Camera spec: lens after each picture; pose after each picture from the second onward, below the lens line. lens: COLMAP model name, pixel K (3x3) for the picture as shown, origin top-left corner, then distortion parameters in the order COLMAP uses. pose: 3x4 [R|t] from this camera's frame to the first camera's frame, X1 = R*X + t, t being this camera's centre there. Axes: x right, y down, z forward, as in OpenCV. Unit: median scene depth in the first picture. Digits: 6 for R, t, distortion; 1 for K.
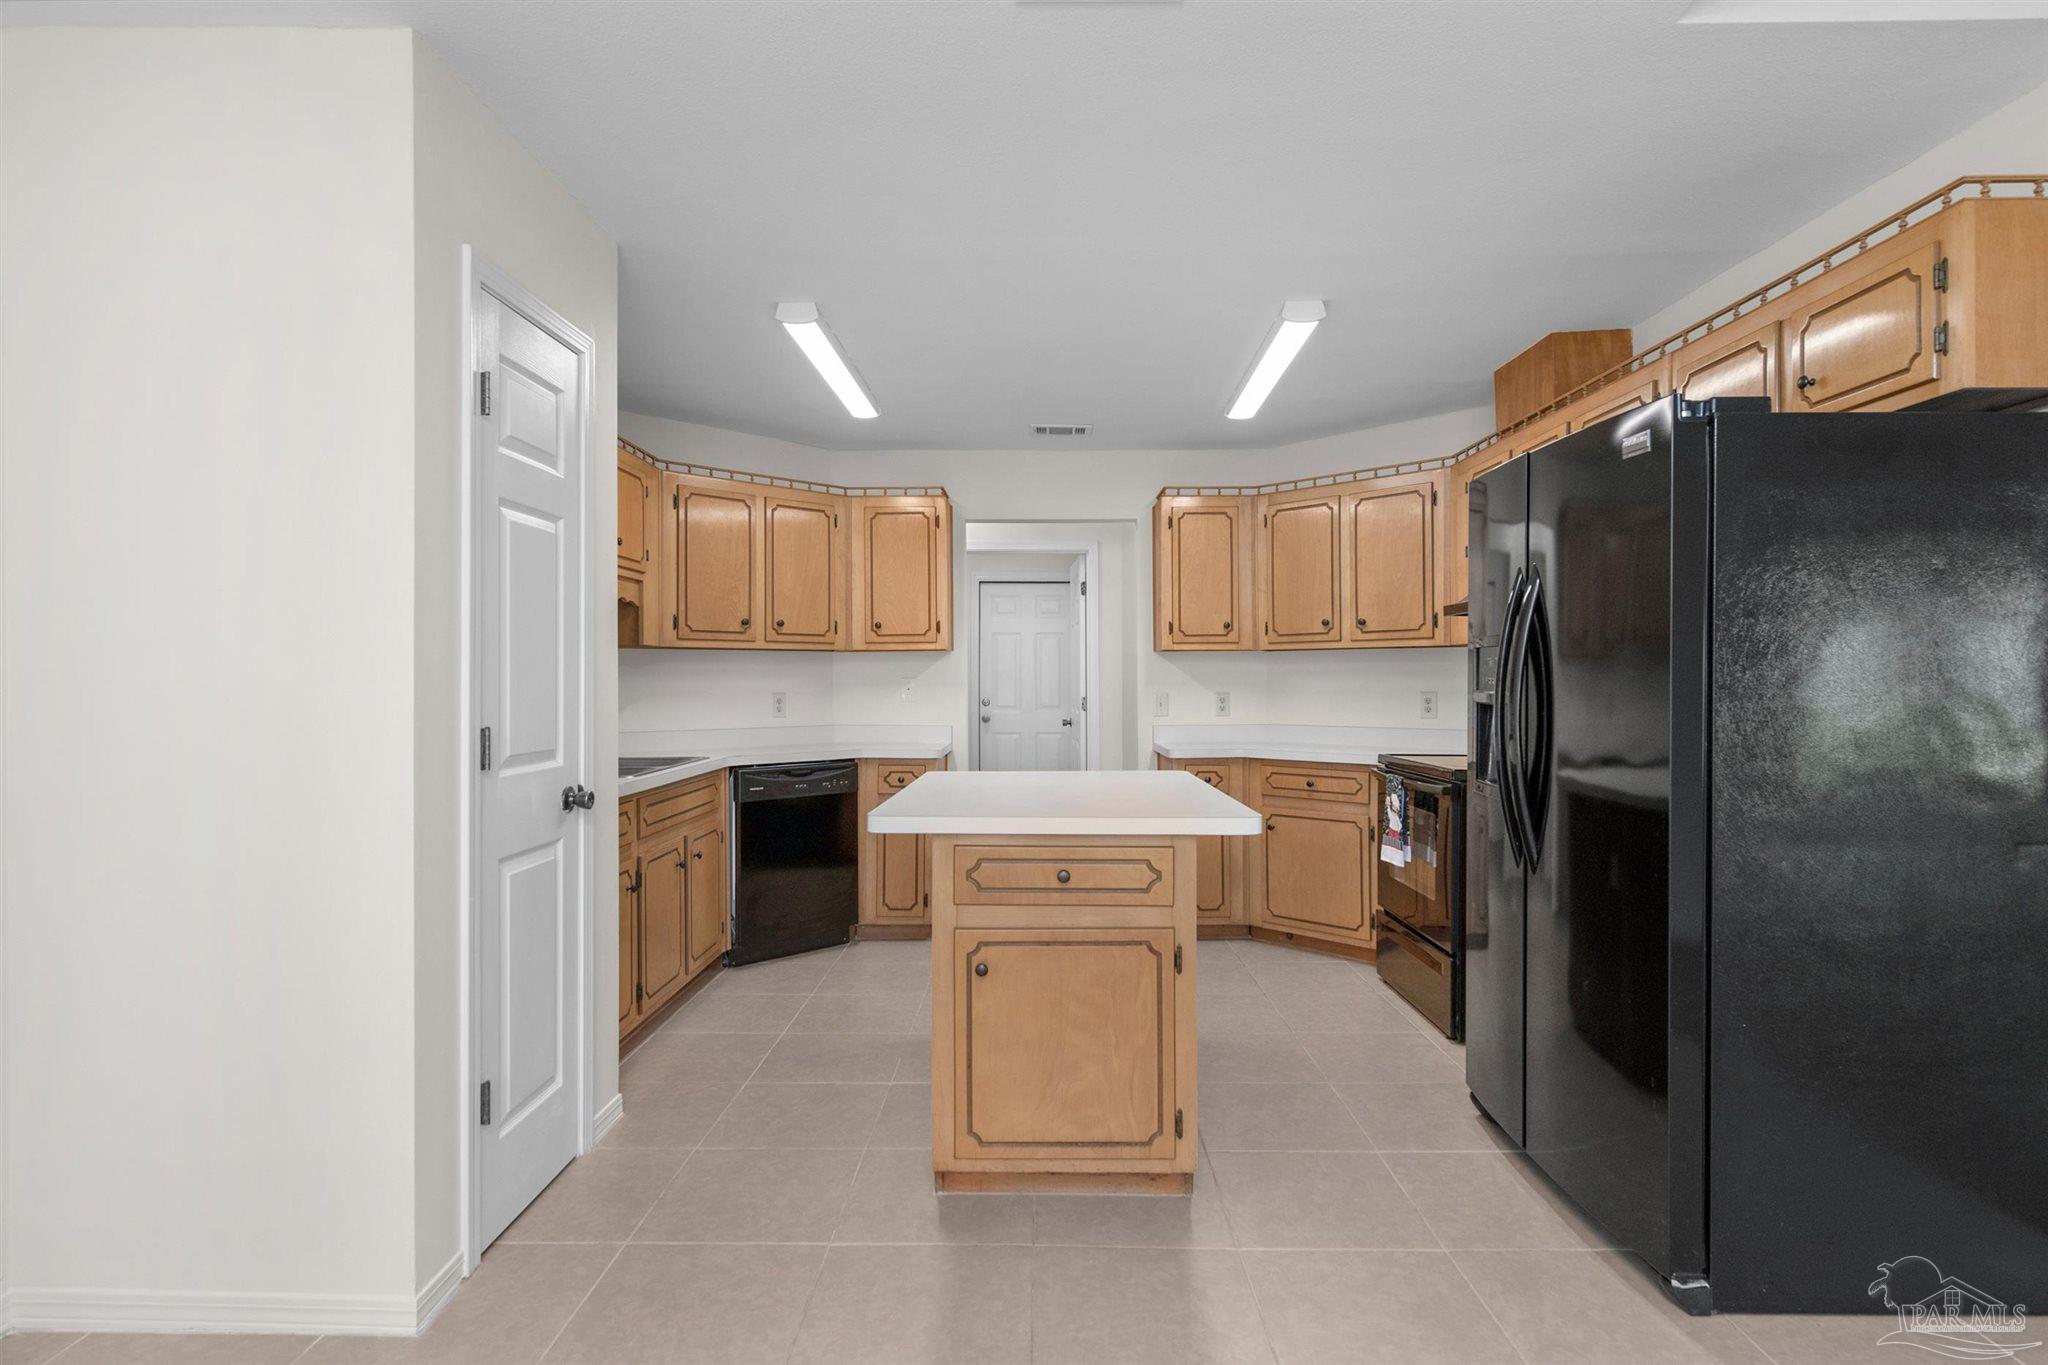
lens RADIAL K [[1016.1, 0, 1028.6], [0, 1016.1, 677.2], [0, 0, 1]] dist [-0.012872, 0.012998]
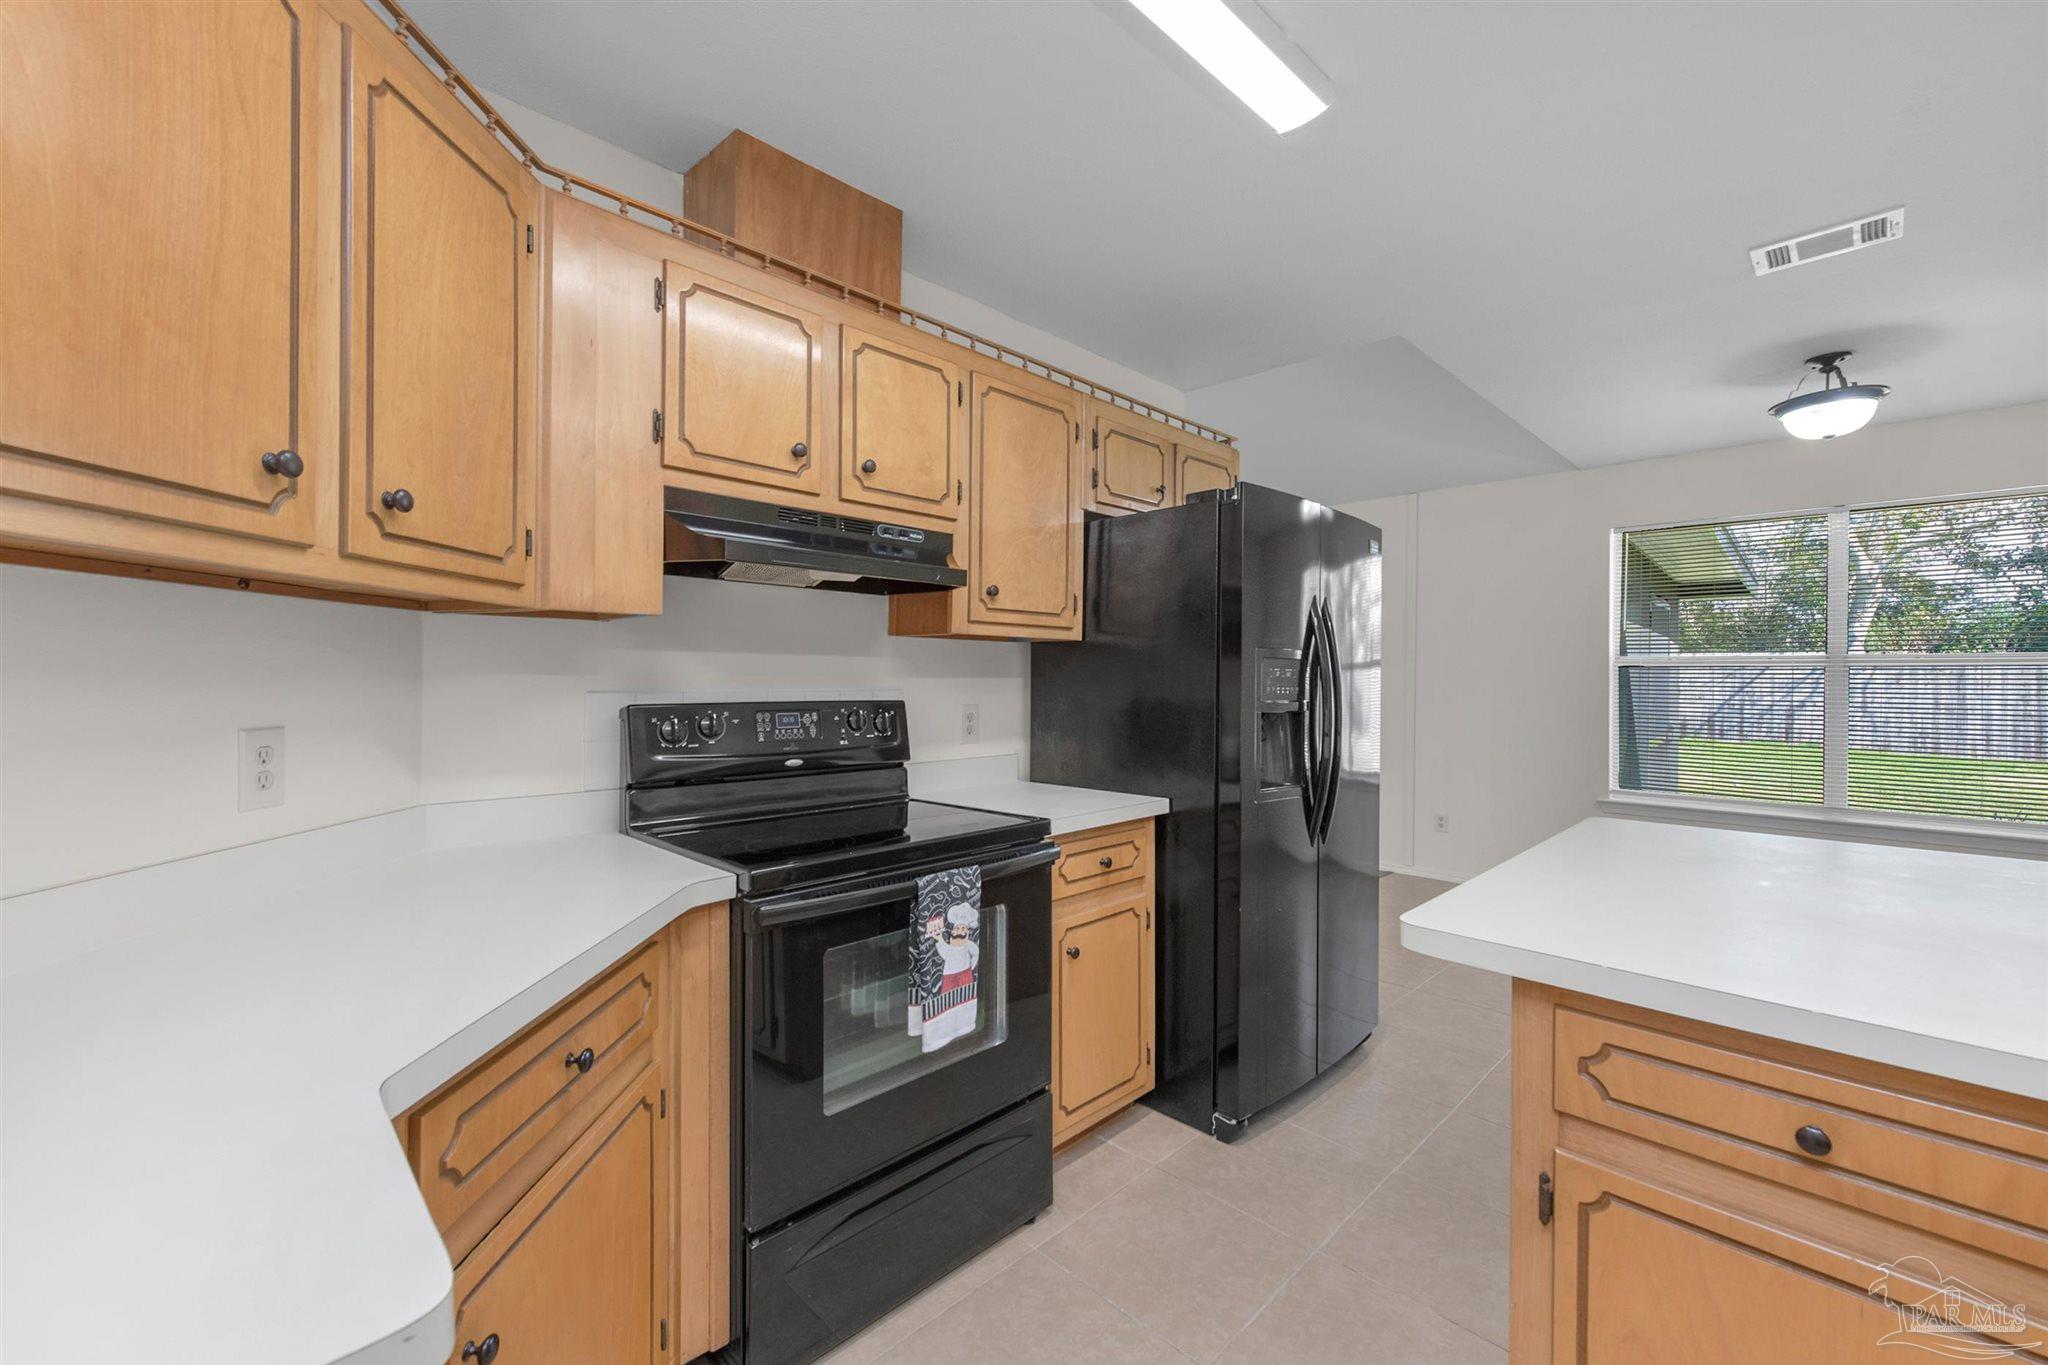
lens RADIAL K [[820.5, 0, 1066.0], [0, 820.5, 680.8], [0, 0, 1]] dist [0.012071, -0.004857]
pose [[-0.722632, -0.005304, 0.691213, 0.016462], [-0.007502, 0.999972, -0.000170, -0.002732], [-0.691192, -0.005308, -0.722651, 1.035704]]
